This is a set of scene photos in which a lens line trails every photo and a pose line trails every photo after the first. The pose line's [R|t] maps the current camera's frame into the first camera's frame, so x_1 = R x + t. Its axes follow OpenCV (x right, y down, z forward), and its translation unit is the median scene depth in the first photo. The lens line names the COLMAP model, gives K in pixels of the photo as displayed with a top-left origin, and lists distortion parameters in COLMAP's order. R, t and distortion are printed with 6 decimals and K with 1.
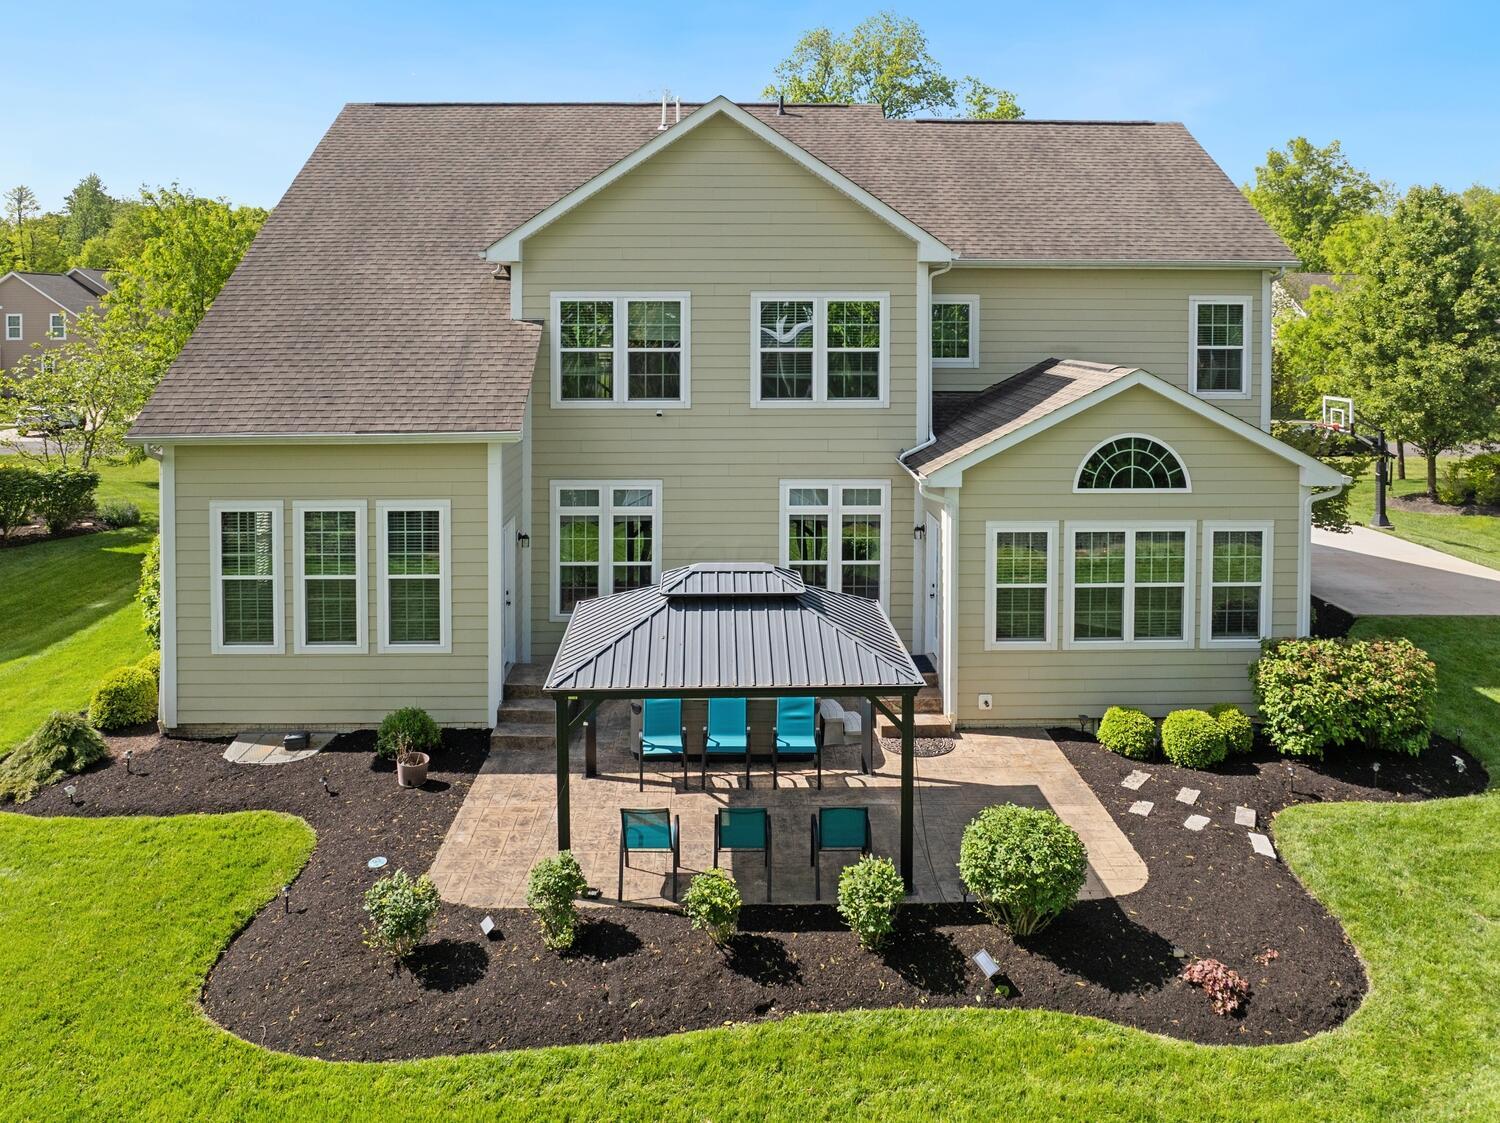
lens RADIAL K [[1097.9, 0, 729.8], [0, 1097.9, 357.1], [0, 0, 1]] dist [-0.026024, -0.004791]
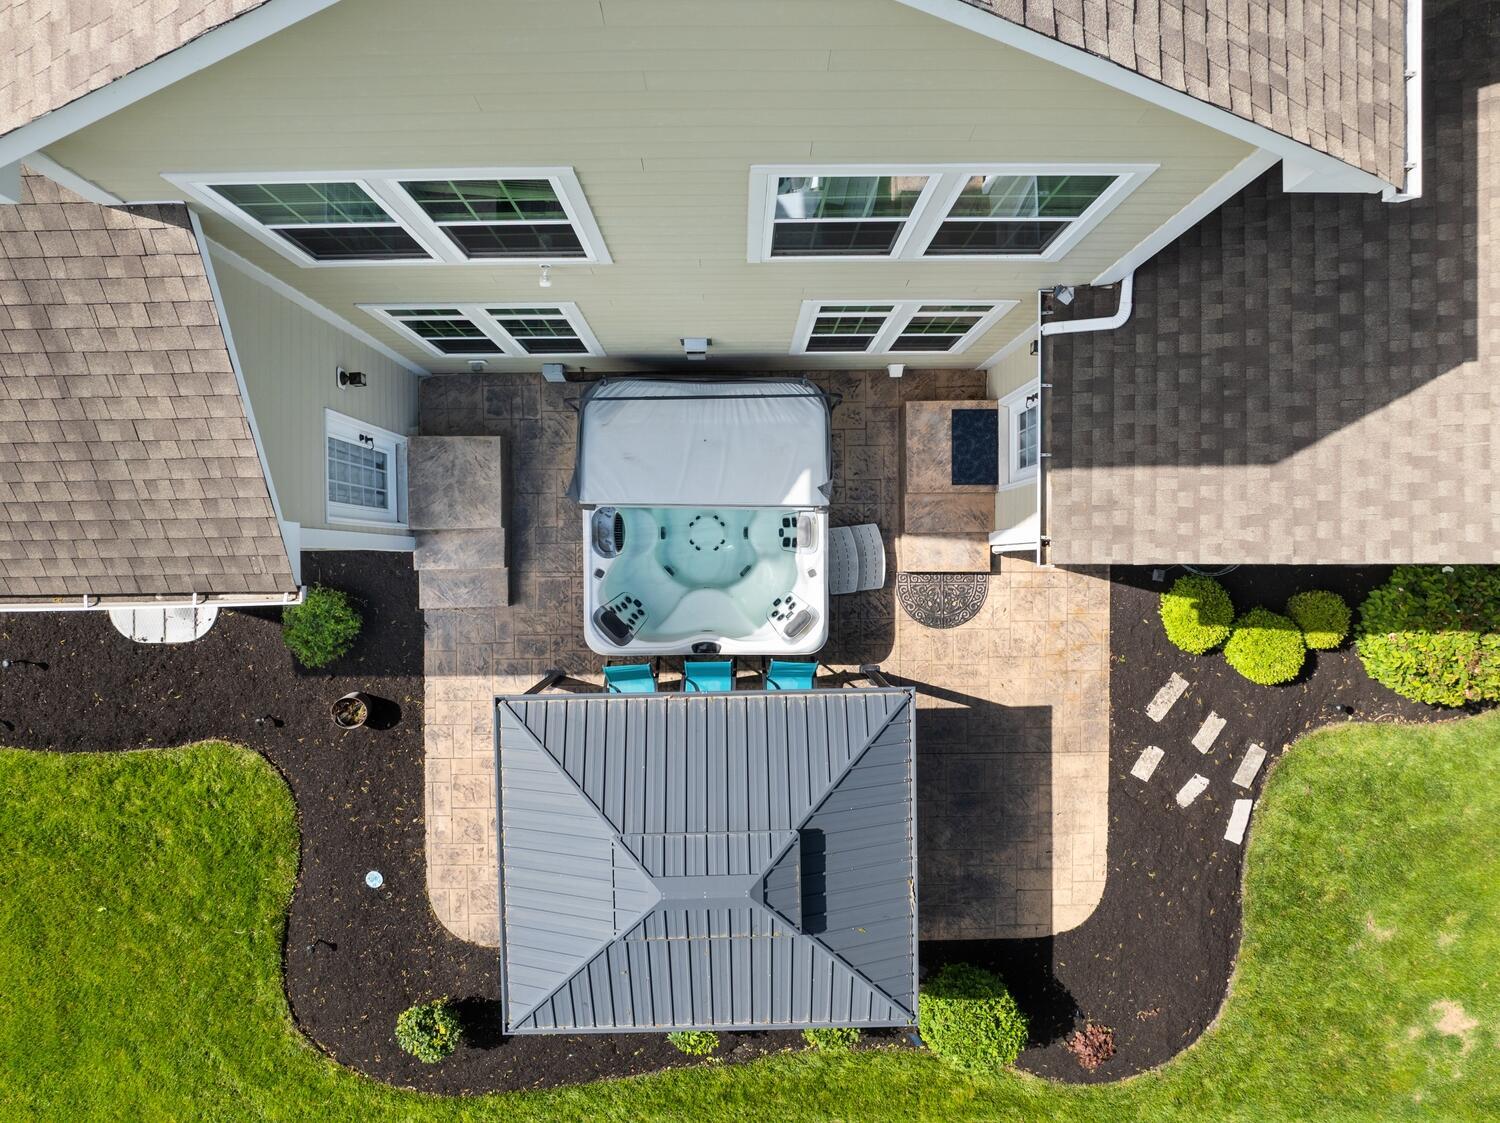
lens RADIAL K [[1066.6, 0, 750.0], [0, 1066.6, 561.5], [0, 0, 1]] dist [-0.033765, -0.001005]
pose [[0.999880, 0.004727, 0.014739, 0.014242], [-0.014869, 0.028808, 0.999474, -0.383909], [0.004300, -0.999574, 0.028874, 0.868676]]
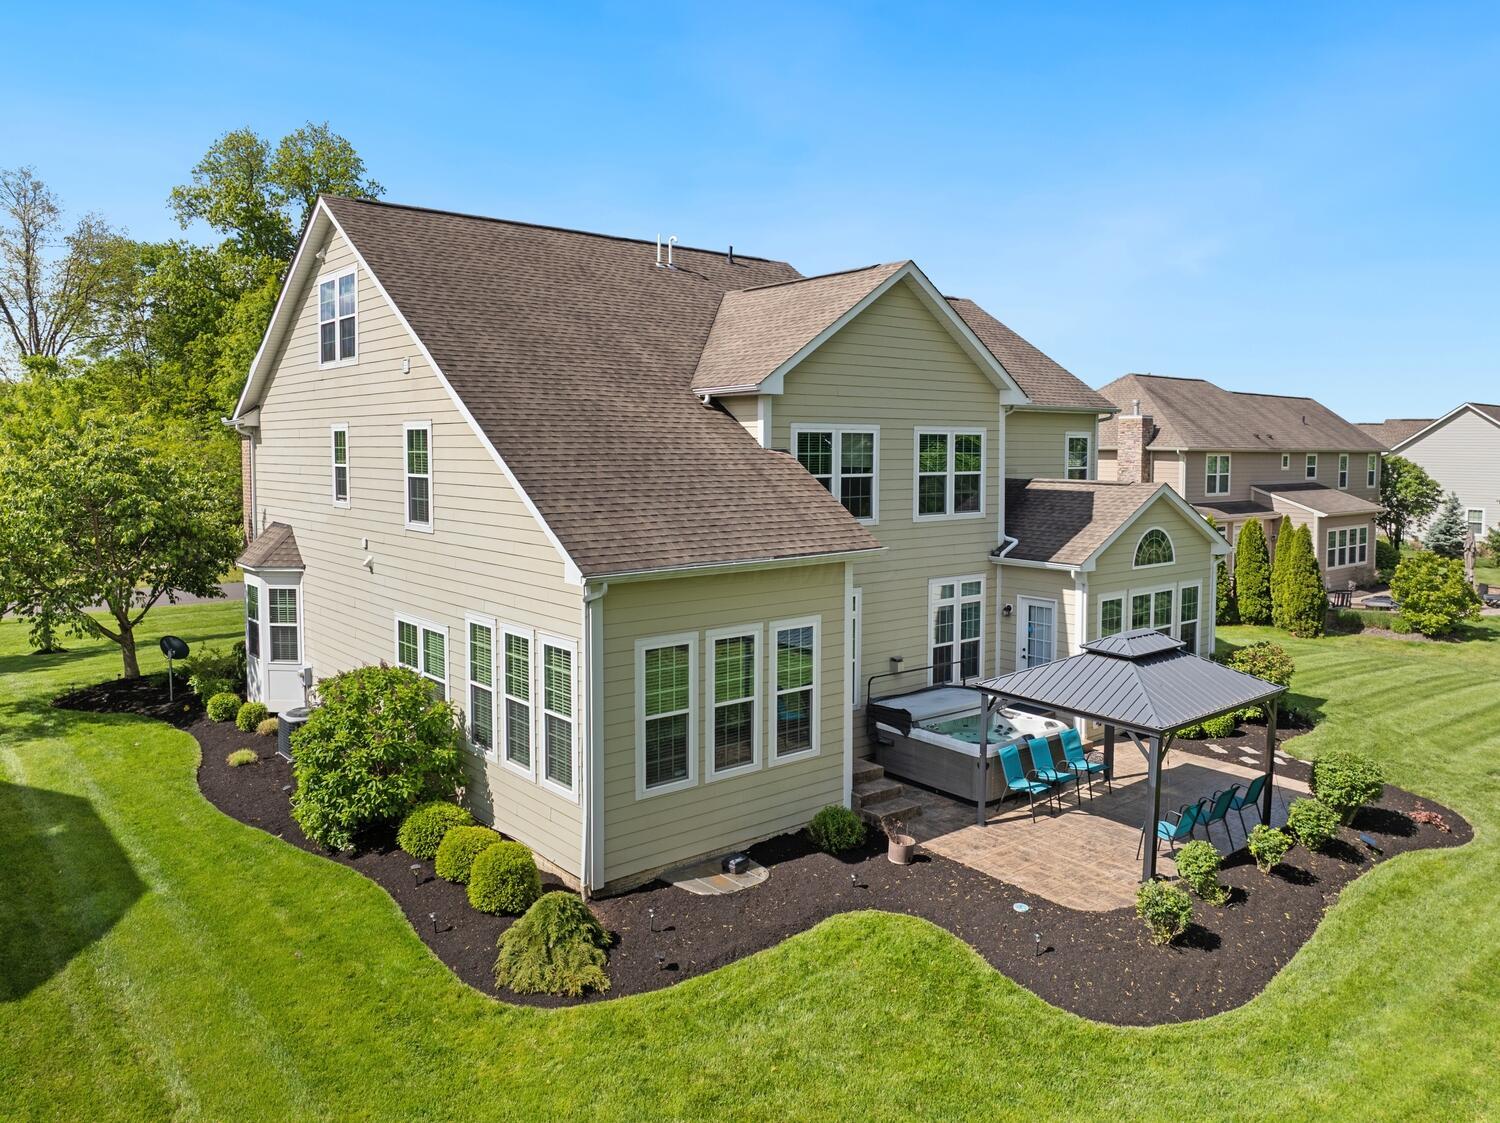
lens RADIAL K [[1075.0, 0, 728.6], [0, 1075.0, 511.4], [0, 0, 1]] dist [-0.031738, -0.001870]
pose [[0.790718, -0.034327, 0.611218, -0.867807], [0.017902, 0.999296, 0.032963, -0.008195], [-0.611919, -0.015123, 0.790776, 0.189088]]
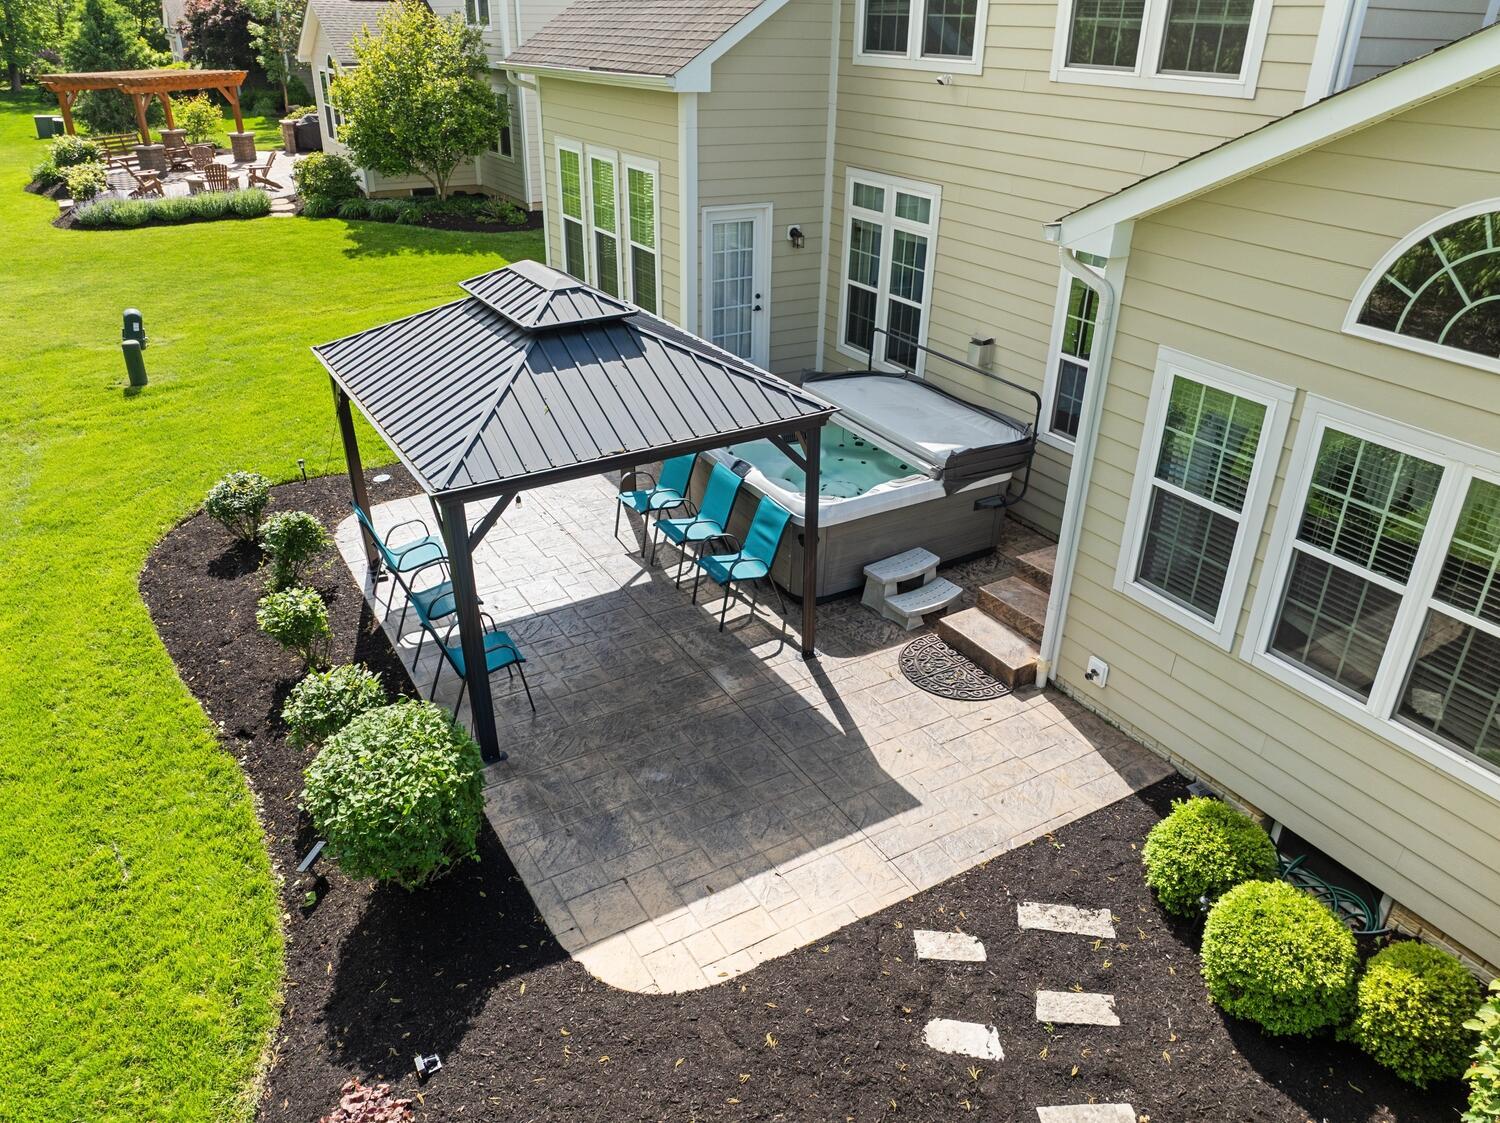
lens RADIAL K [[1066.6, 0, 750.0], [0, 1066.6, 561.5], [0, 0, 1]] dist [-0.033765, -0.001005]
pose [[0.497295, 0.405071, -0.767213, 0.479692], [-0.049392, 0.896096, 0.441104, 0.036064], [0.866175, -0.181465, 0.465631, 0.551613]]
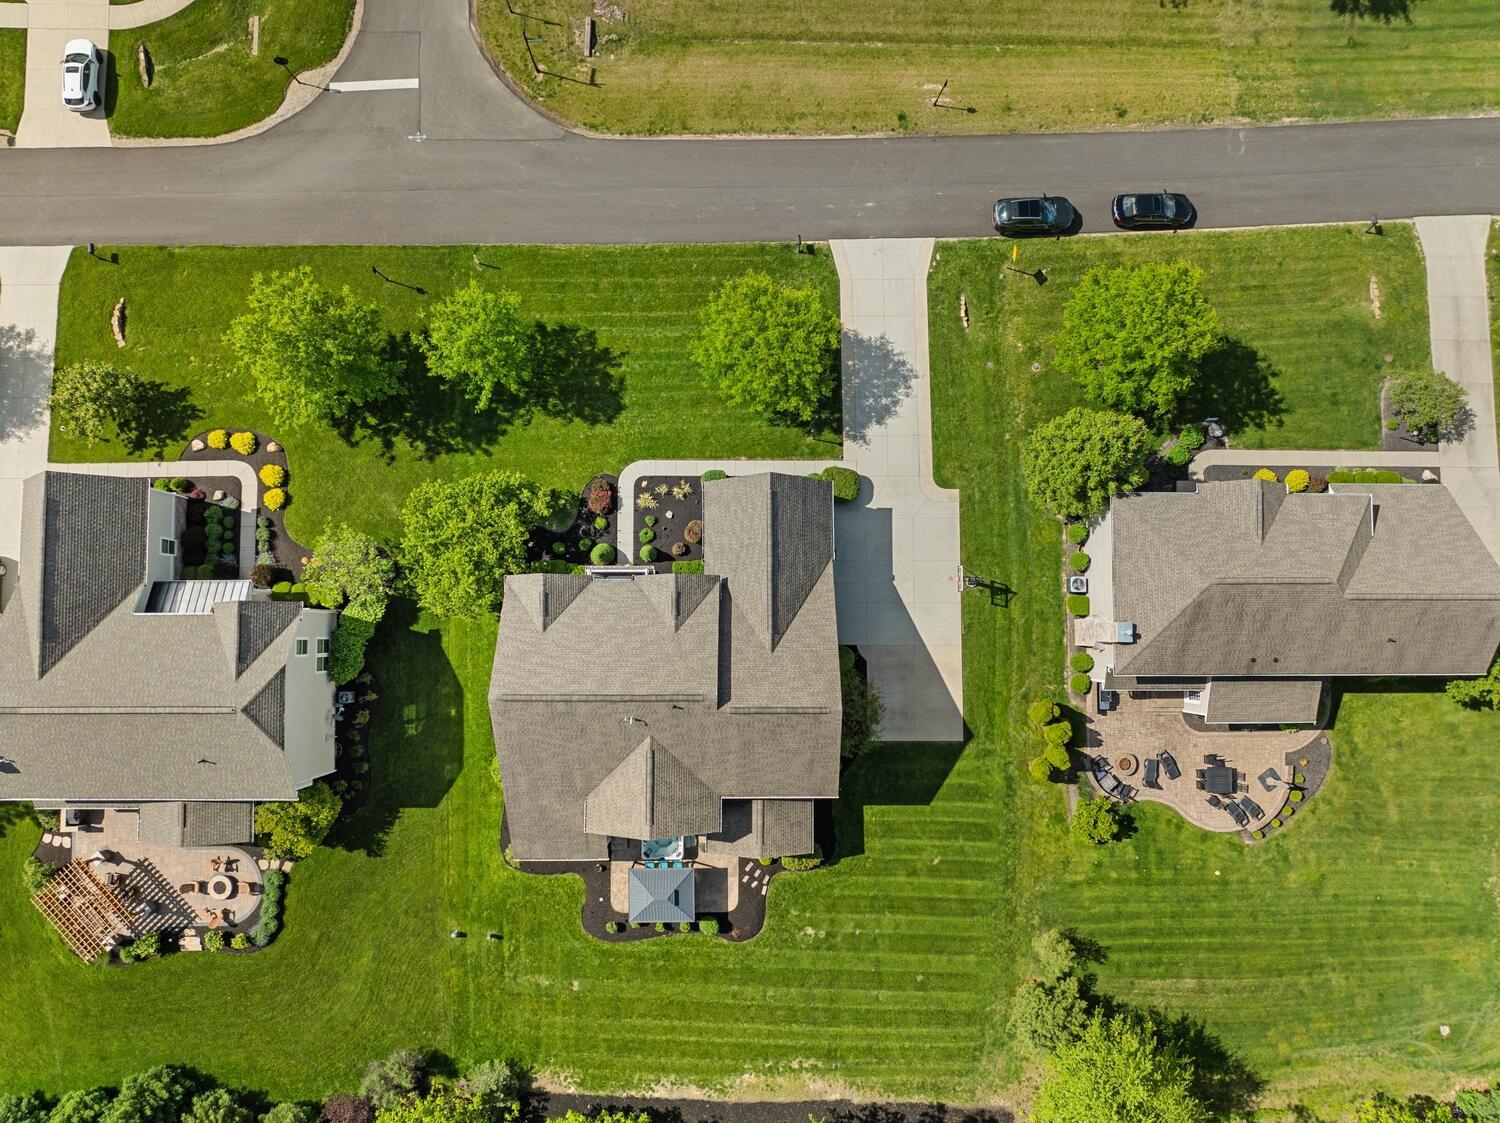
lens RADIAL K [[1066.6, 0, 750.0], [0, 1066.6, 561.5], [0, 0, 1]] dist [-0.033765, -0.001005]
pose [[0.999765, 0.013957, 0.016604, 0.223943], [-0.017888, 0.097582, 0.995067, -3.512005], [0.012268, -0.995130, 0.097808, 1.501872]]
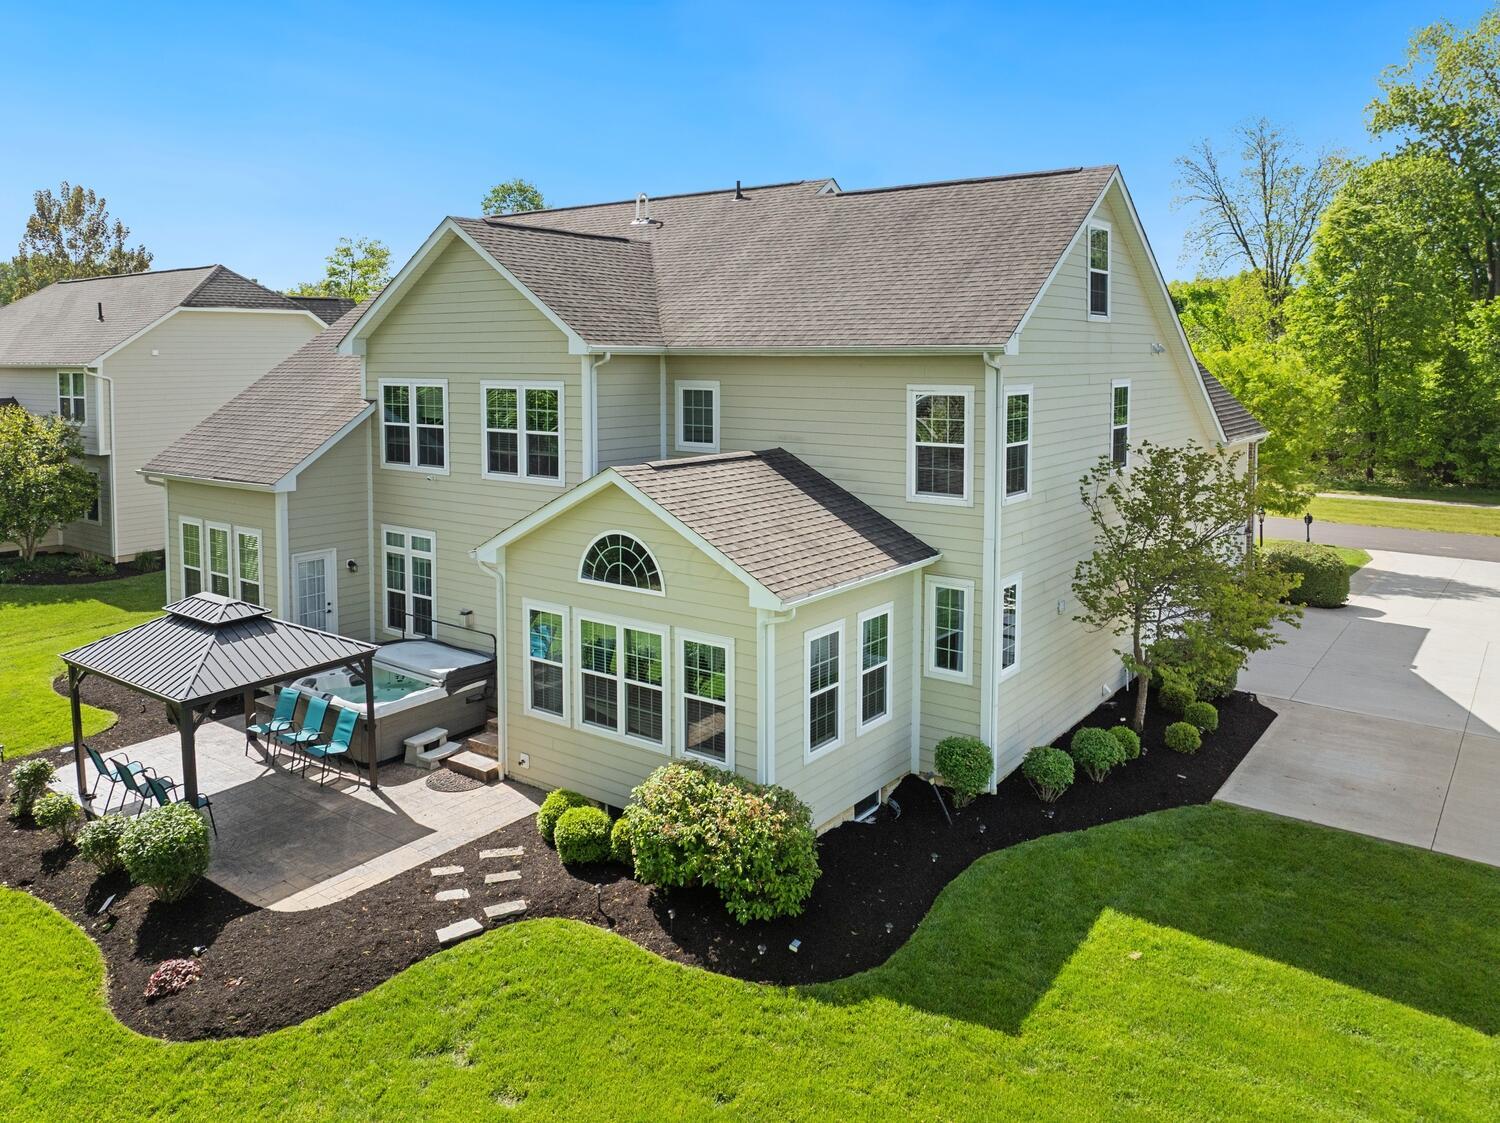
lens RADIAL K [[1096.7, 0, 748.6], [0, 1096.7, 400.7], [0, 0, 1]] dist [-0.024510, -0.005244]
pose [[0.795002, 0.024673, -0.606105, 0.962909], [-0.018817, 0.999695, 0.016013, -0.061767], [0.606315, -0.001325, 0.795224, 0.237766]]
